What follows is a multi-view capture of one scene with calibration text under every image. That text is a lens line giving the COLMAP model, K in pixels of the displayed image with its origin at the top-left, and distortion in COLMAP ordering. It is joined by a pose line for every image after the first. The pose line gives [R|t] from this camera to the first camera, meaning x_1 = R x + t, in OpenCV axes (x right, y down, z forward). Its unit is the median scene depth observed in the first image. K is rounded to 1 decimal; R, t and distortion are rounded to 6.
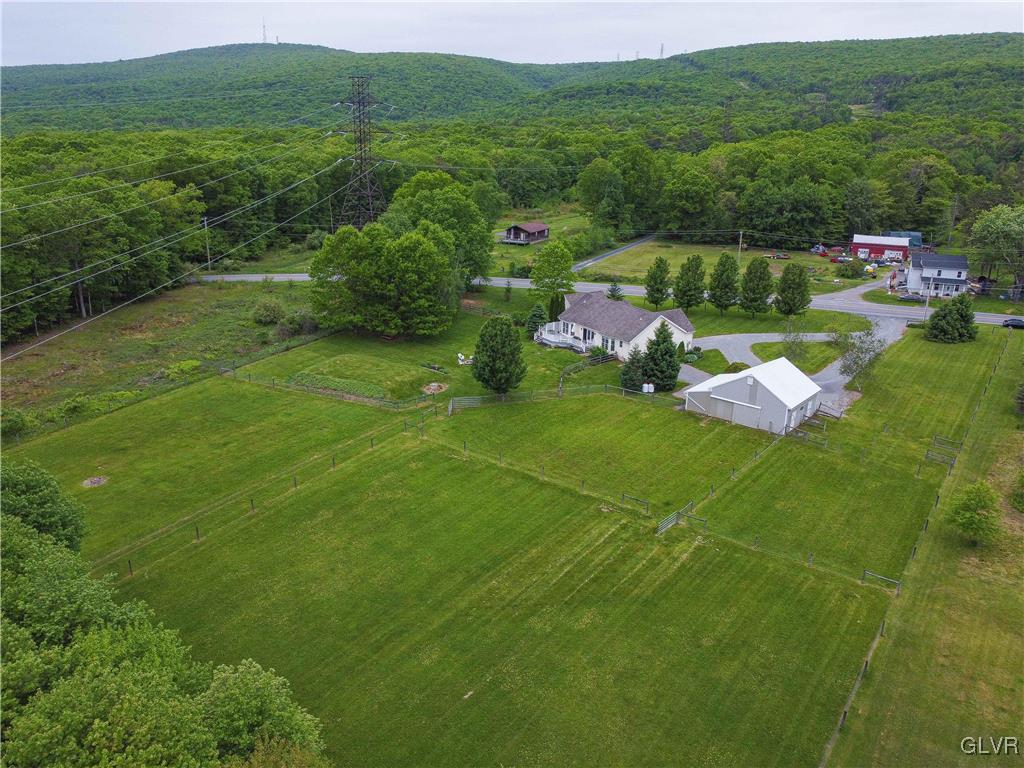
lens RADIAL K [[775.3, 0, 510.6], [0, 775.3, 384.3], [0, 0, 1]] dist [0.002603, -0.008632]
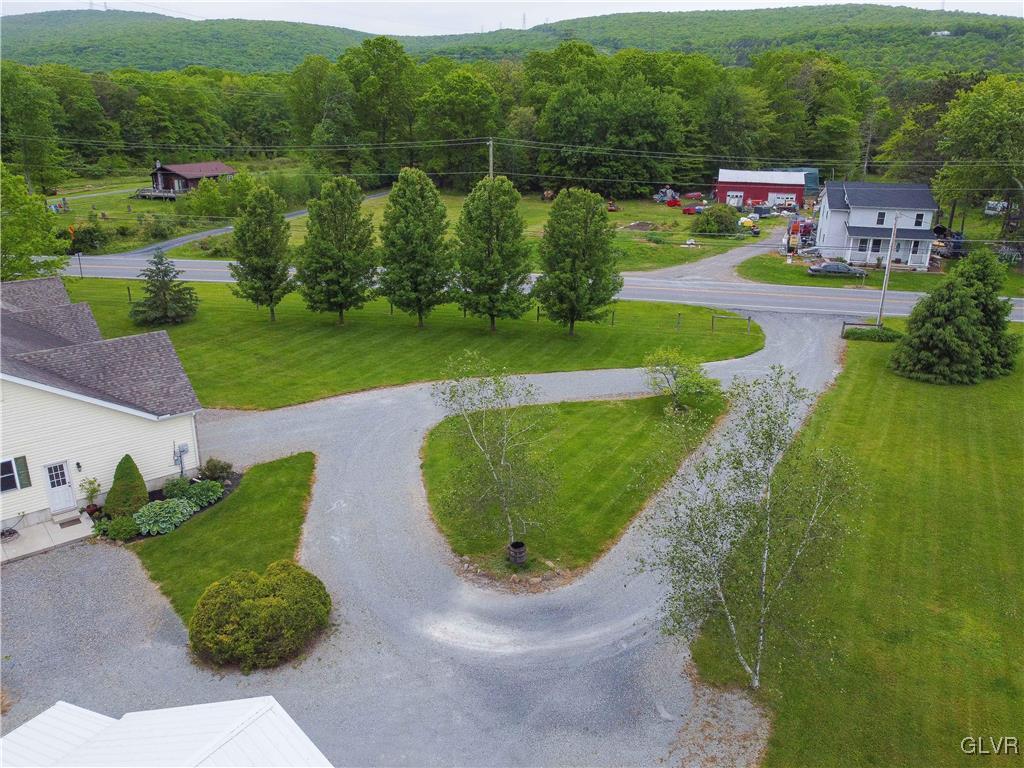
lens RADIAL K [[775.3, 0, 510.6], [0, 775.3, 384.3], [0, 0, 1]] dist [0.002603, -0.008632]
pose [[0.988683, -0.053199, 0.140273, 0.186524], [0.050241, 0.998435, 0.024543, -0.047149], [-0.141360, -0.017218, 0.989809, 0.417311]]
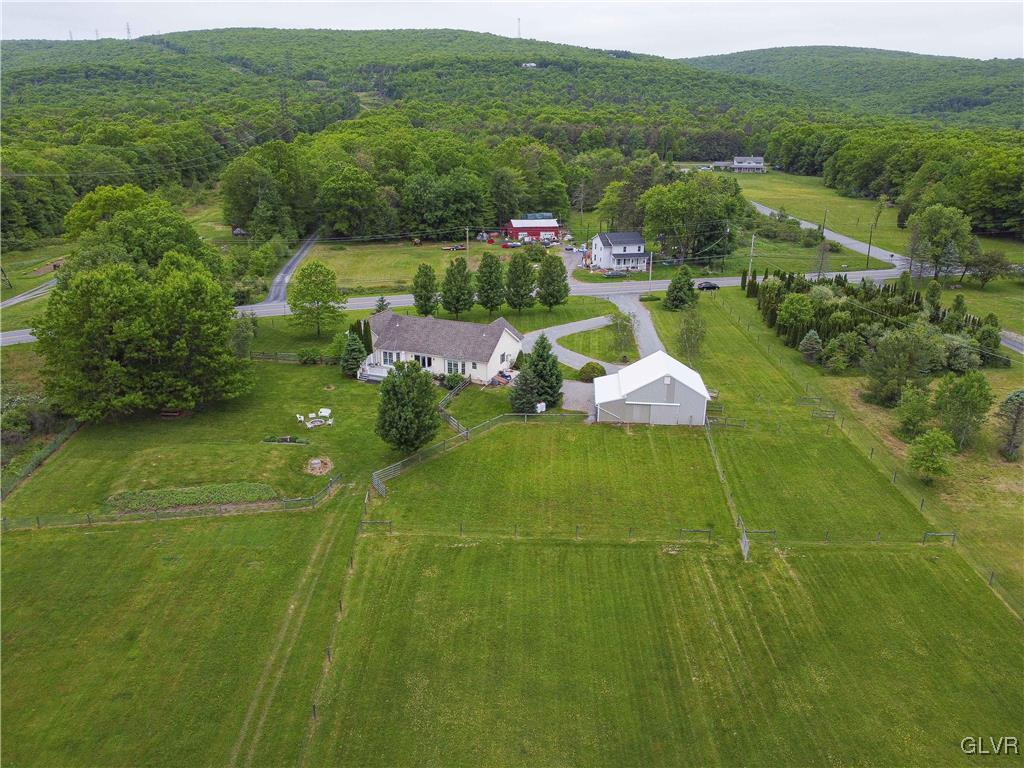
lens RADIAL K [[775.3, 0, 510.6], [0, 775.3, 384.3], [0, 0, 1]] dist [0.002603, -0.008632]
pose [[0.812983, -0.197891, 0.547629, -0.186686], [0.188981, 0.979241, 0.073306, -0.050978], [-0.550767, 0.043895, 0.833504, 0.125007]]
